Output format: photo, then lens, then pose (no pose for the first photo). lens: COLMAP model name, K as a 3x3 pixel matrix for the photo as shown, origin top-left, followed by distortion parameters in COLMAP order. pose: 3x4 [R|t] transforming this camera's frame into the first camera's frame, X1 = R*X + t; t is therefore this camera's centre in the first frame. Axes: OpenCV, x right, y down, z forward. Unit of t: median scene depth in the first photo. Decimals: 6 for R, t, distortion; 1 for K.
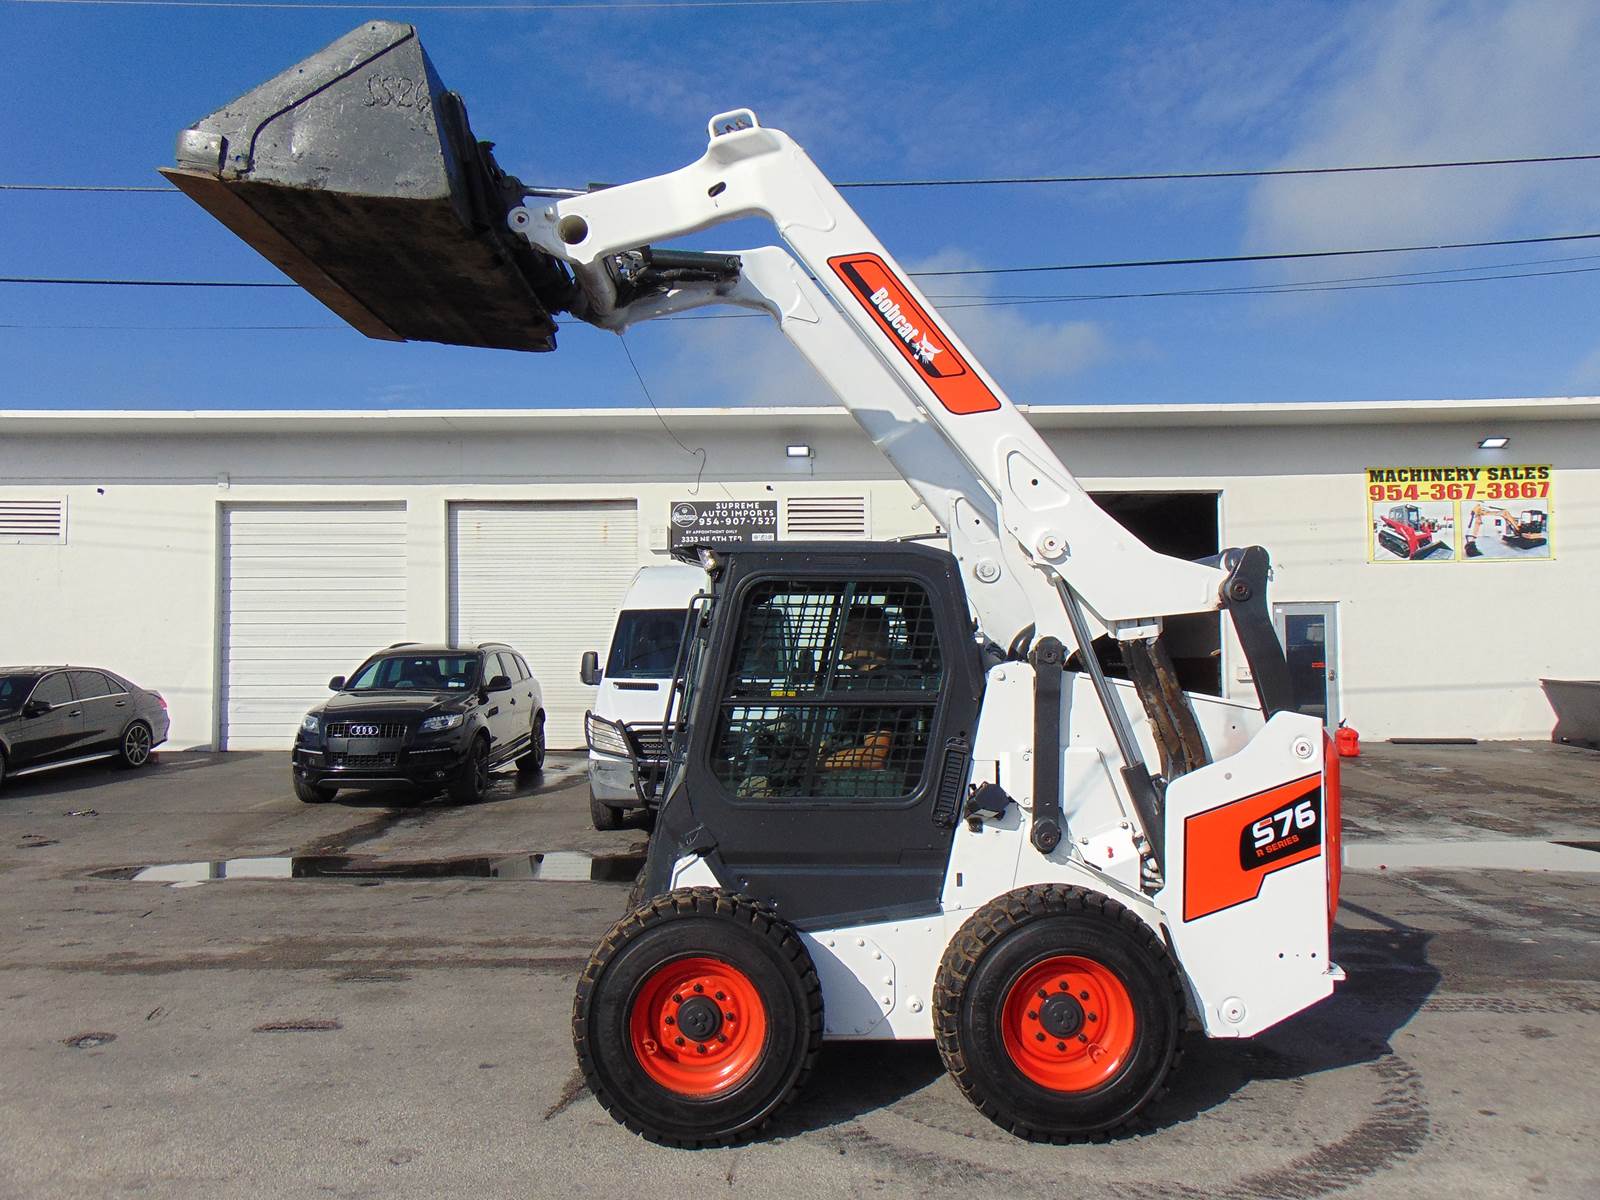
lens RADIAL K [[1209.3, 0, 811.1], [0, 1209.3, 589.4], [0, 0, 1]] dist [-0.001316, 0.033581]
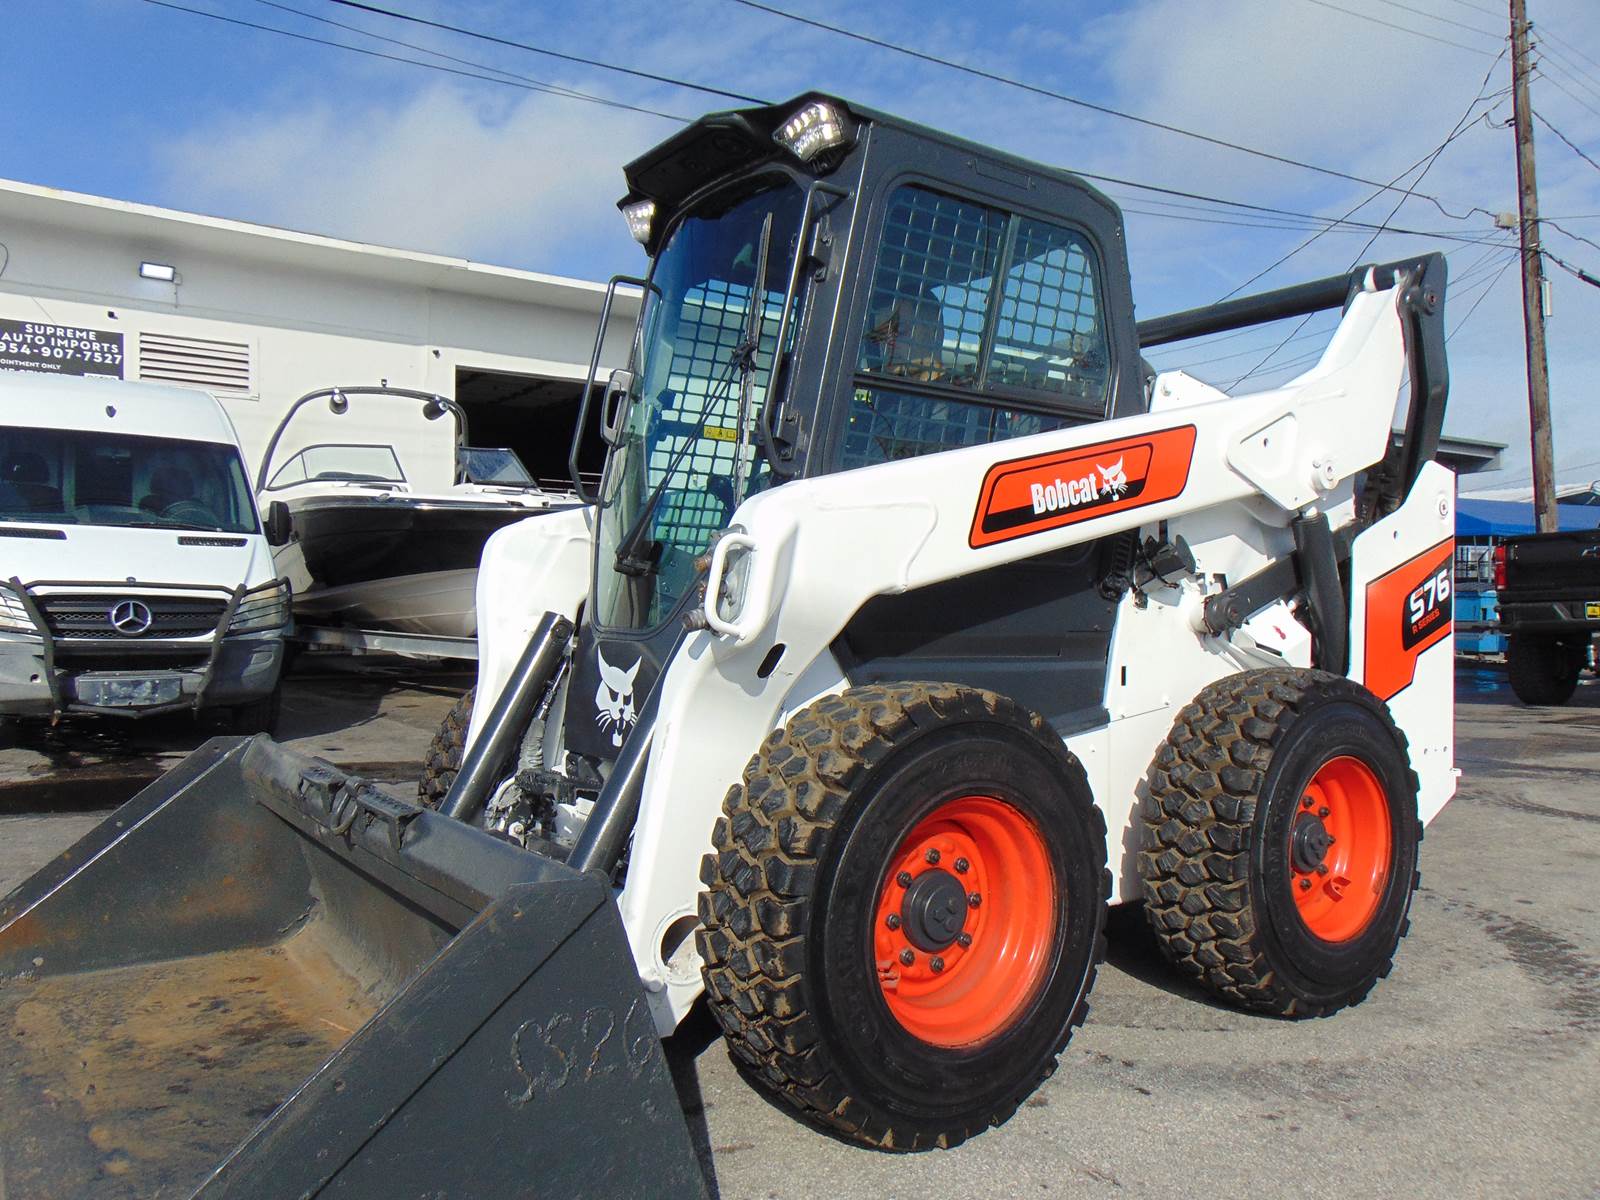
lens RADIAL K [[1201.0, 0, 800.0], [0, 1201.0, 600.0], [0, 0, 1]] dist [-0.023081, 0.063678]
pose [[0.824213, 0.015353, 0.566072, -0.102466], [-0.046033, 0.998141, 0.039952, 0.043642], [-0.564406, -0.058987, 0.823387, 0.133878]]
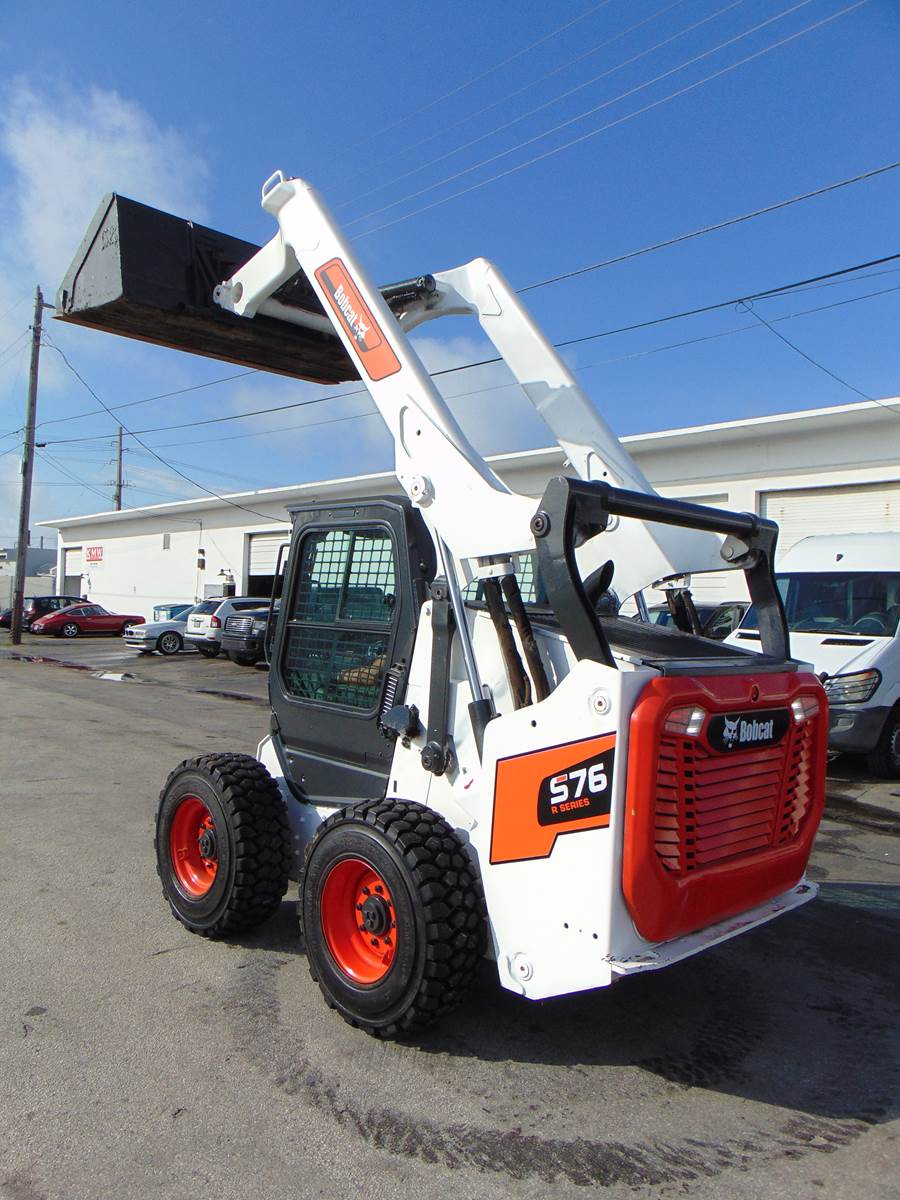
lens RADIAL K [[907.0, 0, 457.7], [0, 907.0, 595.2], [0, 0, 1]] dist [-0.001316, 0.033581]
pose [[0.675024, 0.020624, -0.737507, 0.195549], [0.002152, 0.999550, 0.029921, 0.007800], [0.737793, -0.021785, 0.674676, 0.113811]]
